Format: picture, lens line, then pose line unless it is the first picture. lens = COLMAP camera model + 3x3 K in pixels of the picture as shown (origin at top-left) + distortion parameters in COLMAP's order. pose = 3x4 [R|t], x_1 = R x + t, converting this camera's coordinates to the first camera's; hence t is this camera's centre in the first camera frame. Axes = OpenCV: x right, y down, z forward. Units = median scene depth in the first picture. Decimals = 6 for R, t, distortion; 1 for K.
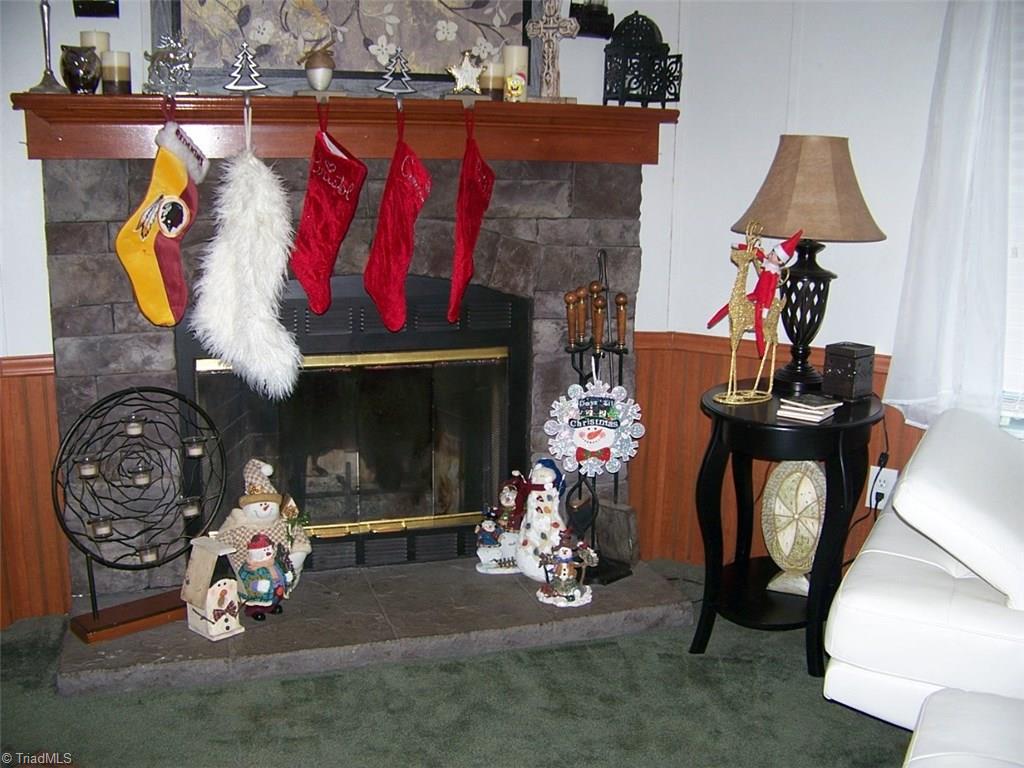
lens RADIAL K [[1090.4, 0, 512.0], [0, 1090.4, 384.0], [0, 0, 1]] dist [-0.286001, 0.409859]
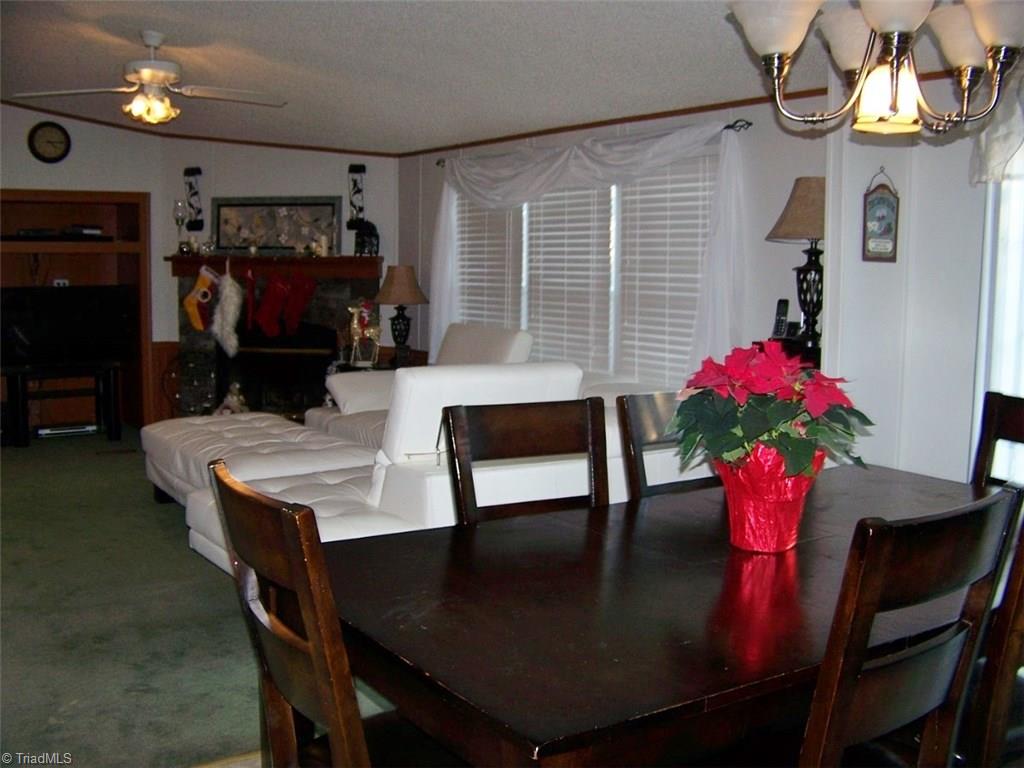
lens RADIAL K [[1090.4, 0, 512.0], [0, 1090.4, 384.0], [0, 0, 1]] dist [-0.286001, 0.409859]
pose [[0.870087, 0.039673, -0.491298, 1.888048], [-0.100051, 0.990220, -0.097228, 0.292792], [0.482636, 0.133752, 0.865548, -1.155892]]
